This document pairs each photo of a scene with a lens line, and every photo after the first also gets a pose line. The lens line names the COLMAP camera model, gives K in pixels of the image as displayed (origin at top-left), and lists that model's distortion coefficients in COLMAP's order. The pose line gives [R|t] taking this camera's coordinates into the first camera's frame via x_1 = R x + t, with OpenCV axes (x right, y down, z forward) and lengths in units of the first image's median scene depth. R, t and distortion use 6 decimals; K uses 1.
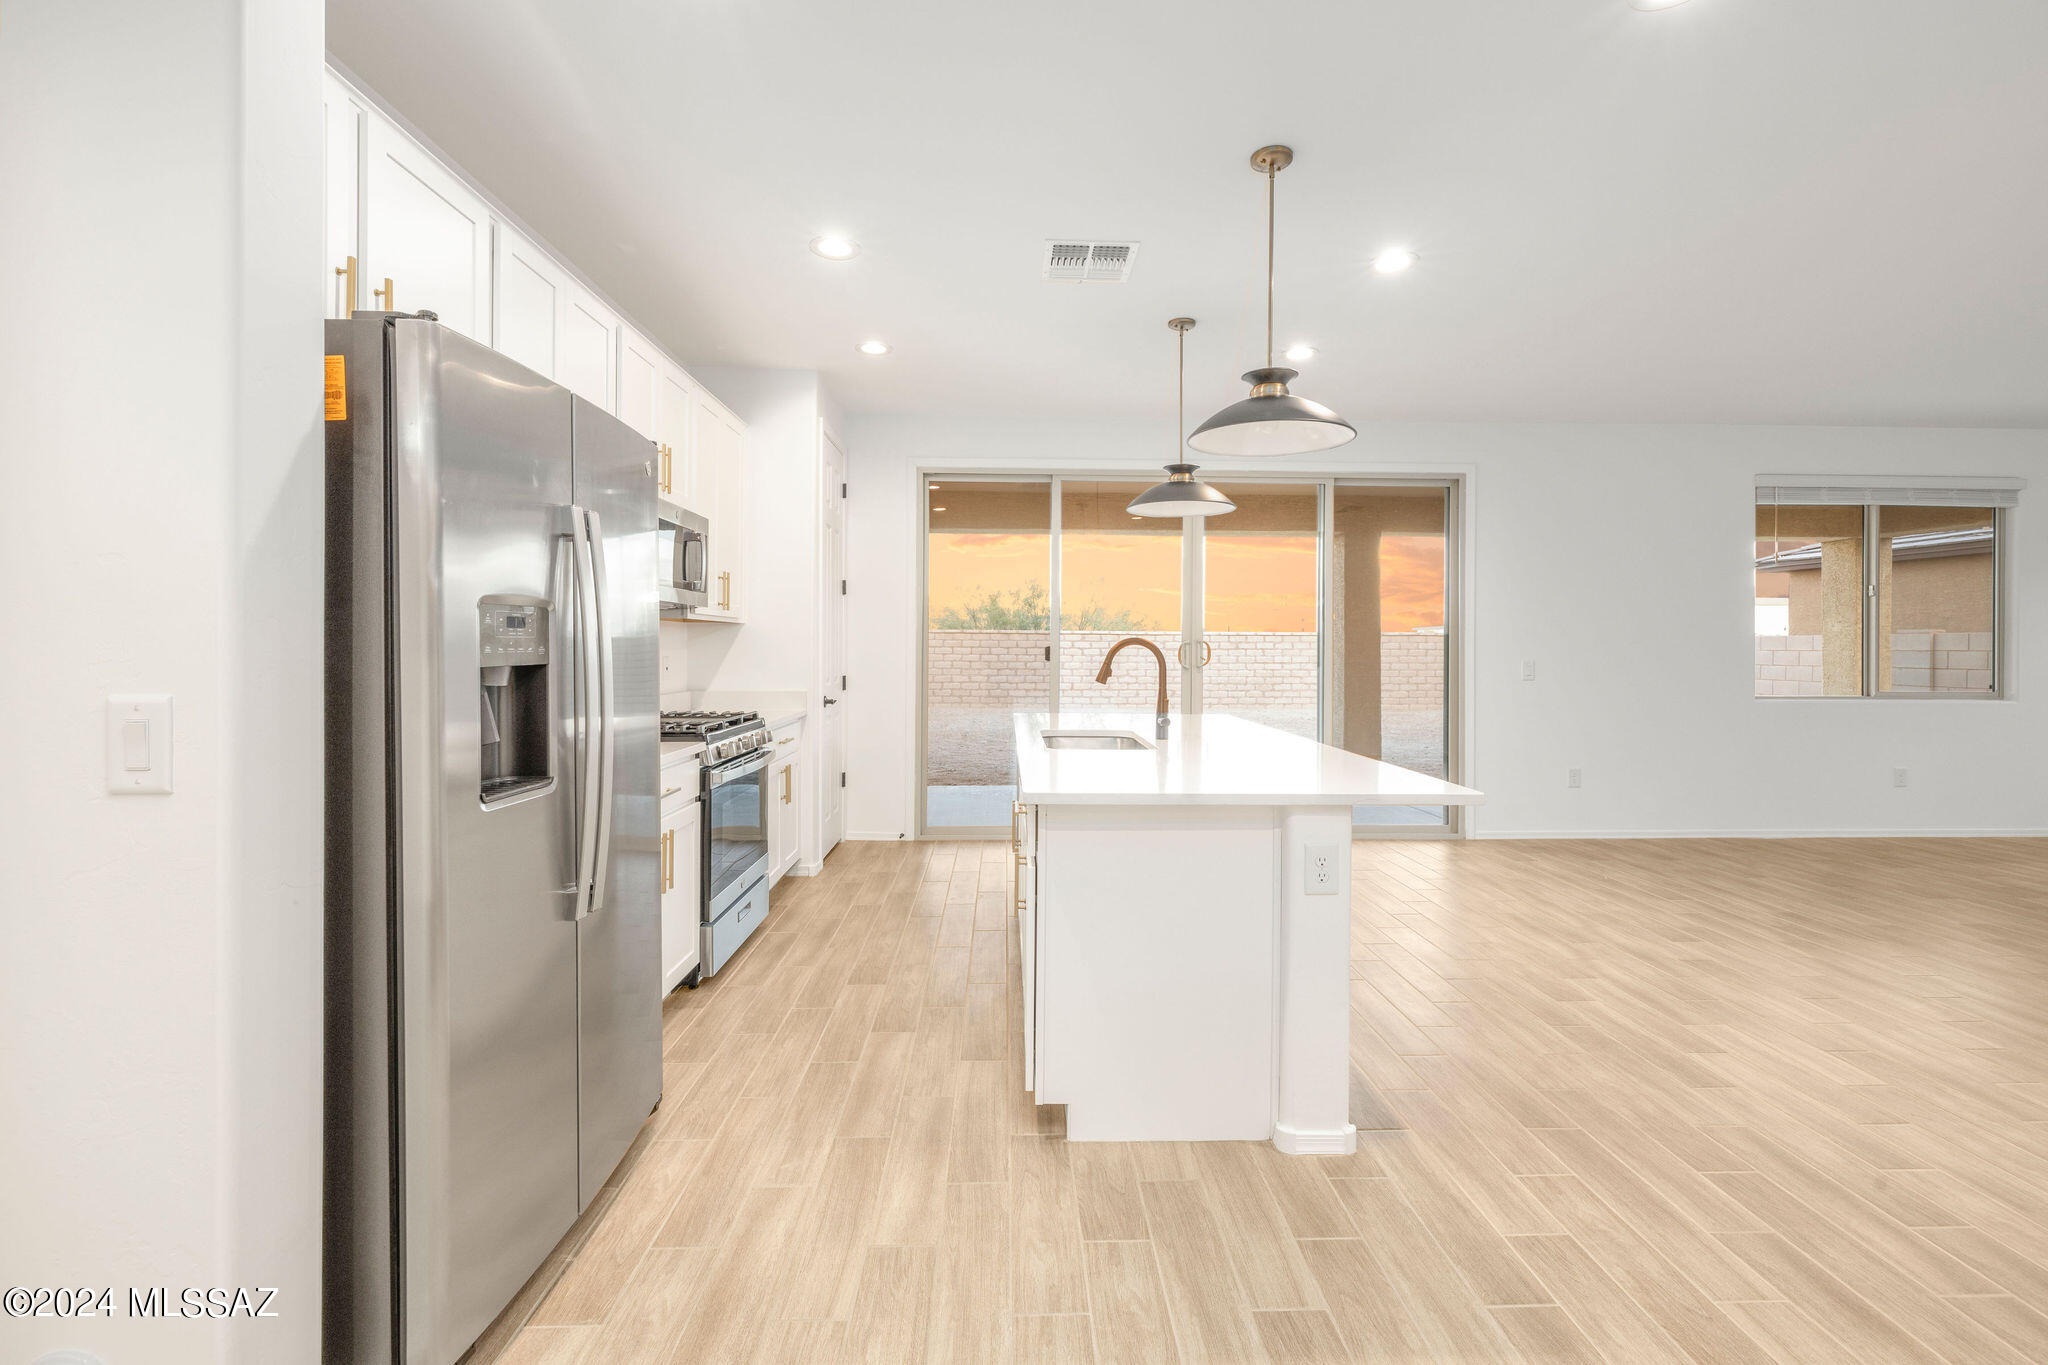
lens RADIAL K [[865.0, 0, 1030.3], [0, 865.0, 648.0], [0, 0, 1]] dist [0.000935, -0.001541]
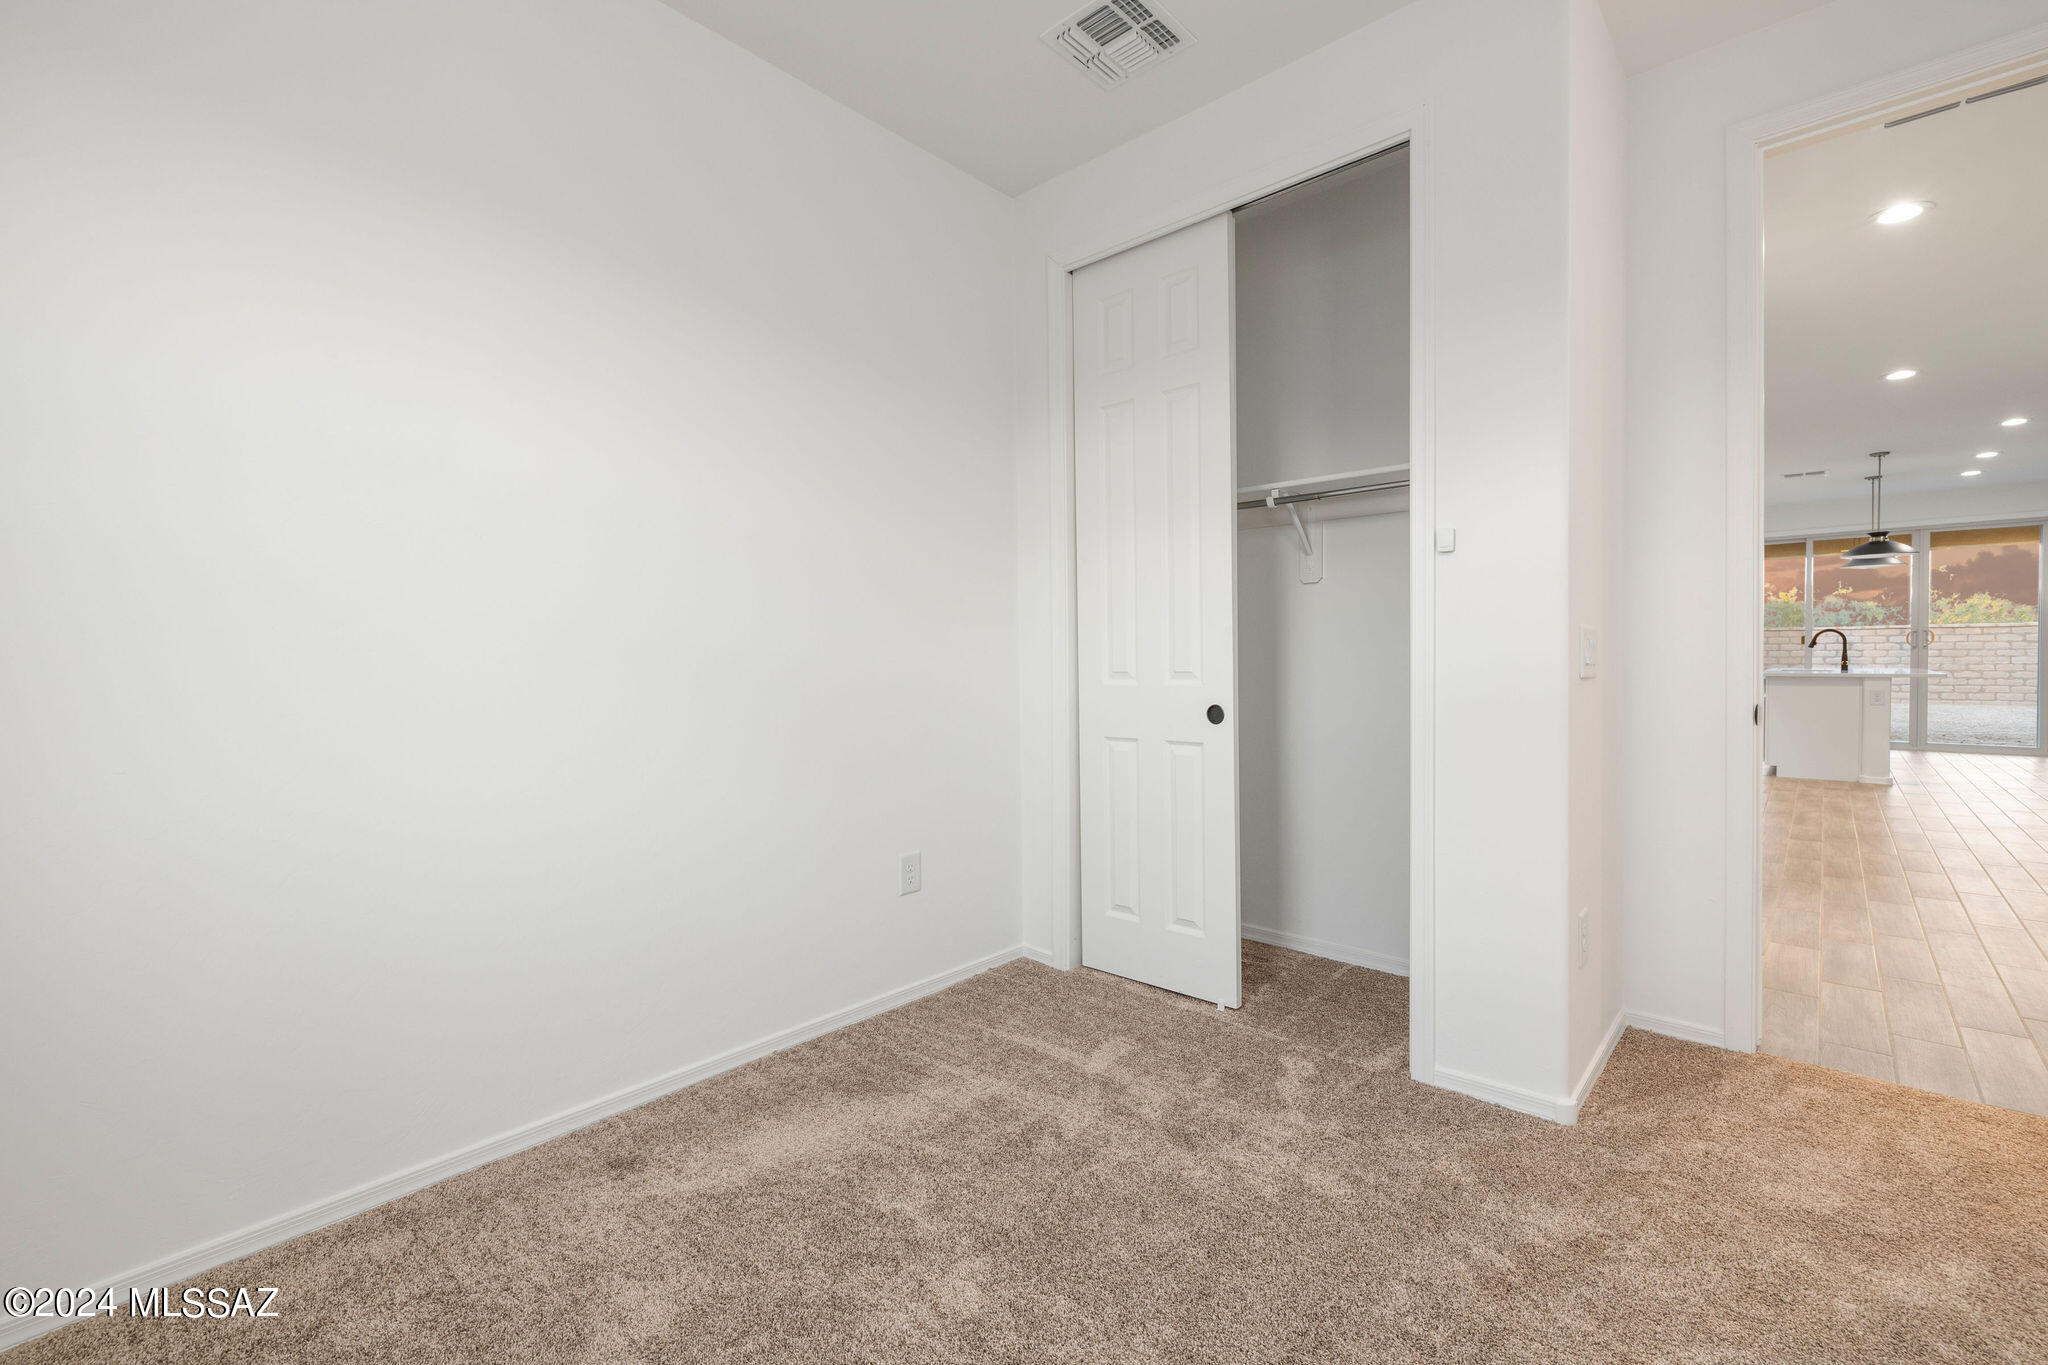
lens RADIAL K [[865.0, 0, 1029.6], [0, 865.0, 671.0], [0, 0, 1]] dist [0.000935, -0.001541]
pose [[0.714815, 0.002399, -0.699309, 0.228932], [0.010019, 0.999856, 0.013671, 0.053811], [0.699241, -0.016779, 0.714689, -2.464170]]
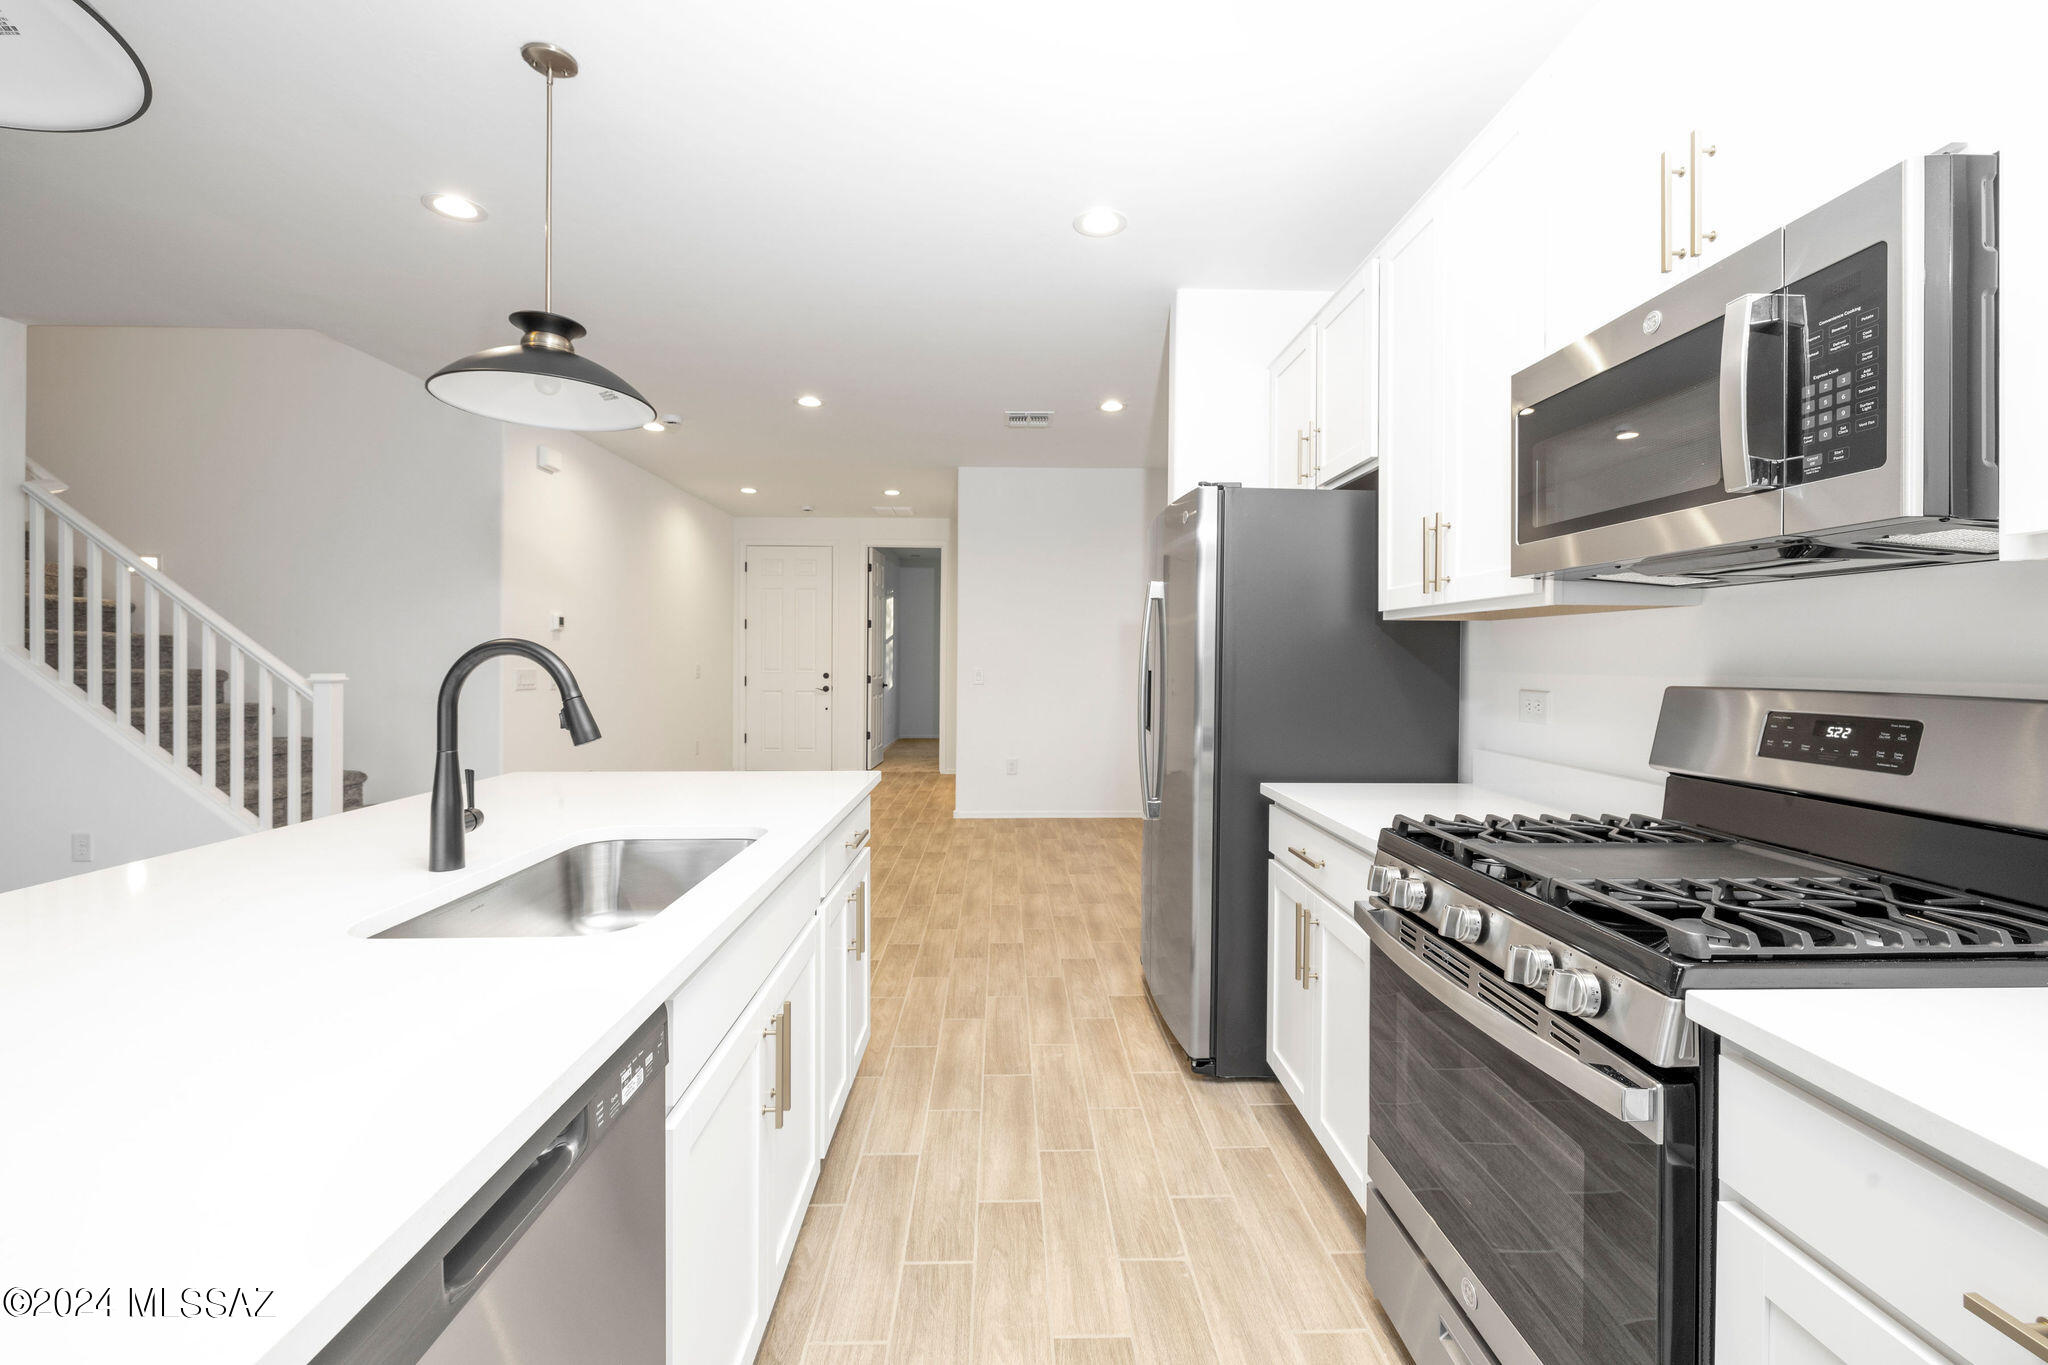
lens RADIAL K [[865.0, 0, 1035.9], [0, 865.0, 667.6], [0, 0, 1]] dist [0.000935, -0.001541]
pose [[-0.999926, -0.005933, -0.010655, -0.155195], [-0.006102, 0.999854, 0.015963, -0.009597], [0.010559, 0.016027, -0.999816, 1.560961]]
